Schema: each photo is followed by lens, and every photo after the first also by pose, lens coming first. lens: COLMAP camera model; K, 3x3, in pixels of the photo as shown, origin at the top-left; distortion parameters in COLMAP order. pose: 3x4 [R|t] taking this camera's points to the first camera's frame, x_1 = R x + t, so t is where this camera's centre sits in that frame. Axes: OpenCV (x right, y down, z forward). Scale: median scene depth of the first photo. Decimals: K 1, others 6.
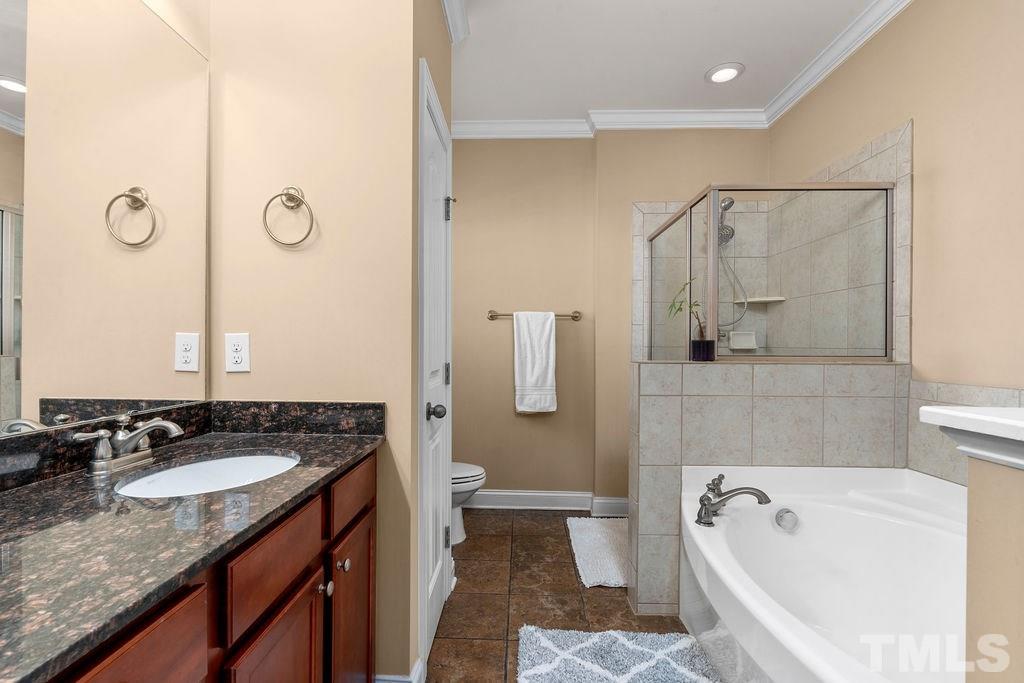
lens RADIAL K [[462.5, 0, 505.1], [0, 462.5, 350.4], [0, 0, 1]] dist [-0.002746, 0.000698]
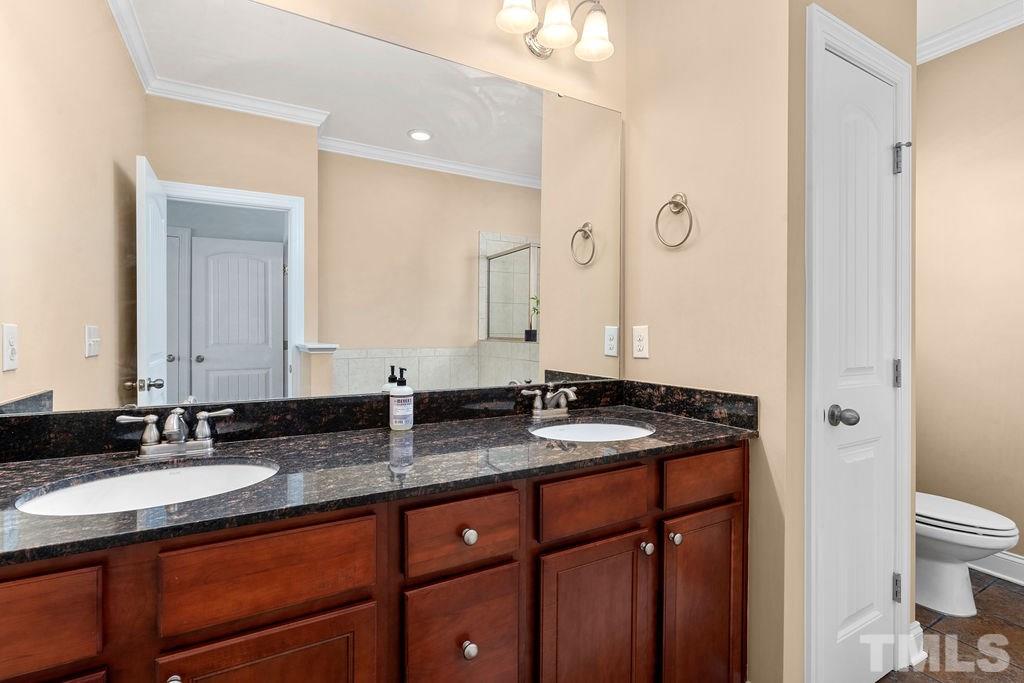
lens RADIAL K [[462.5, 0, 503.3], [0, 462.5, 334.1], [0, 0, 1]] dist [-0.002746, 0.000698]
pose [[0.518869, -0.003192, -0.854848, 0.278613], [-0.009943, 0.999903, -0.009769, 0.000019], [0.854796, 0.013569, 0.518787, 0.063708]]
